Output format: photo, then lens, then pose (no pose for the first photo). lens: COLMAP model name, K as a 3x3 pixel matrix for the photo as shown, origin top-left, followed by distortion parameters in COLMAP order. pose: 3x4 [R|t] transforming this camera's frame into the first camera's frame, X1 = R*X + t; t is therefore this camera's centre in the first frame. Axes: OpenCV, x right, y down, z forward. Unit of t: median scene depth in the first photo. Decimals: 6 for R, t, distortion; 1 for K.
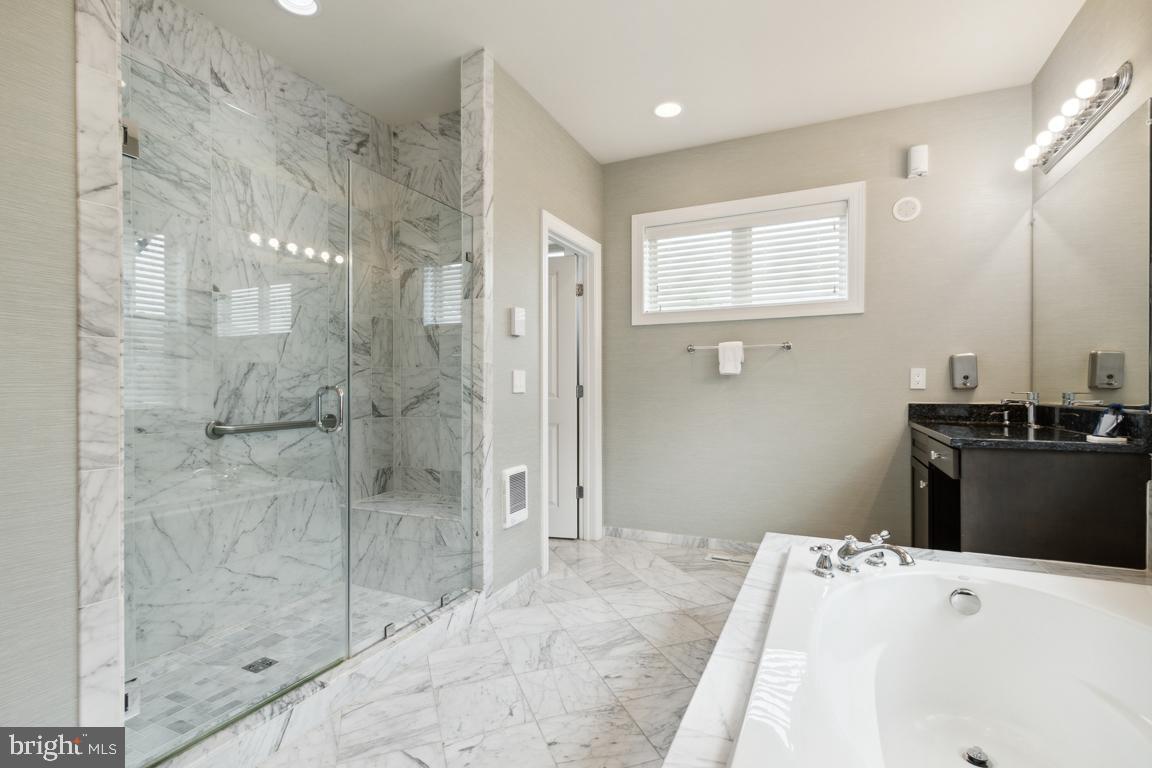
lens RADIAL K [[545.8, 0, 571.7], [0, 545.8, 390.7], [0, 0, 1]] dist [0.001580, -0.000630]
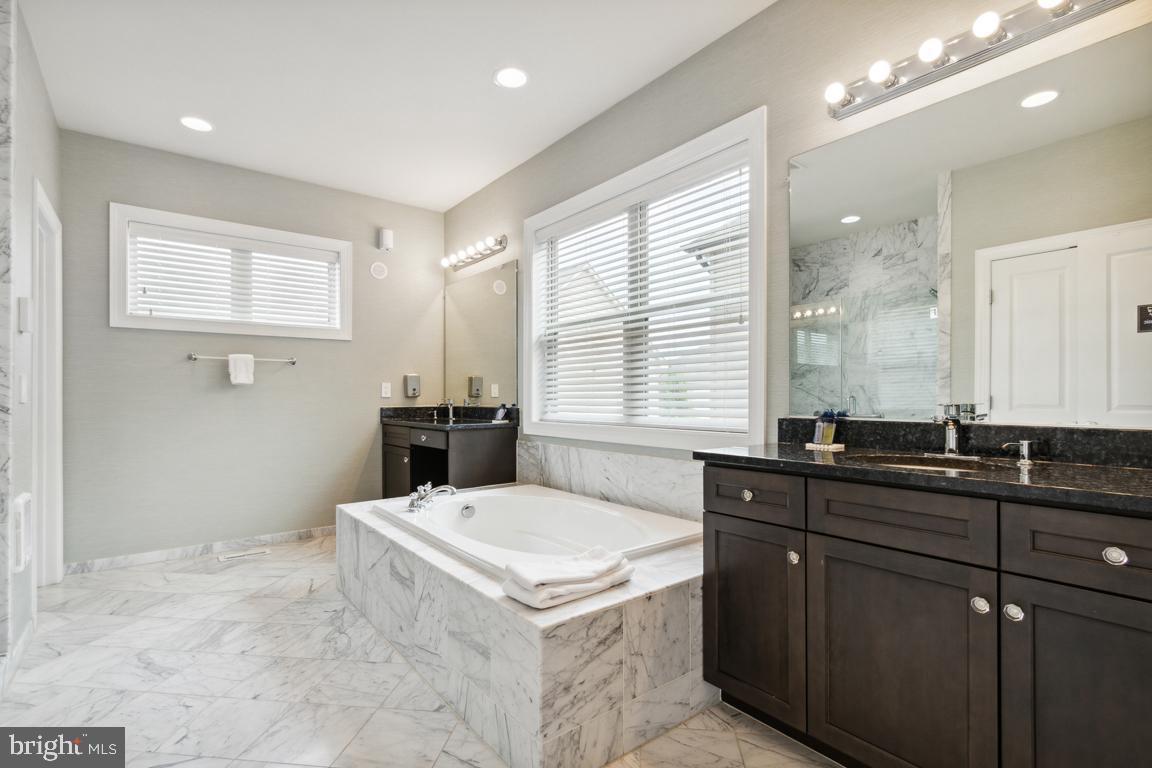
lens RADIAL K [[545.8, 0, 572.1], [0, 545.8, 394.4], [0, 0, 1]] dist [0.001580, -0.000630]
pose [[0.446354, 0.002867, 0.894852, -0.444734], [0.009064, 0.999929, -0.007725, 0.004819], [-0.894810, 0.011559, 0.446297, -0.081794]]
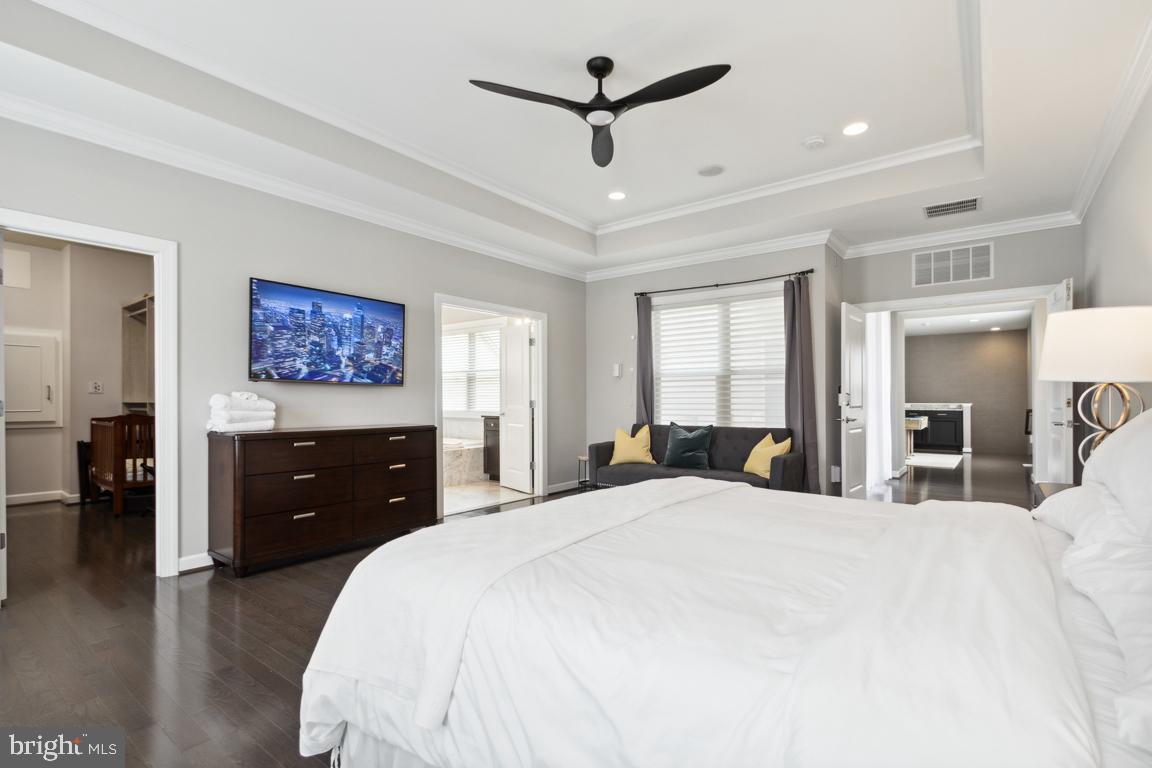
lens RADIAL K [[545.8, 0, 577.7], [0, 545.8, 392.0], [0, 0, 1]] dist [0.001580, -0.000630]
pose [[0.199438, 0.014964, 0.979796, -2.205612], [0.010972, 0.999787, -0.017503, 0.009615], [-0.979849, 0.014241, 0.199231, -0.869381]]
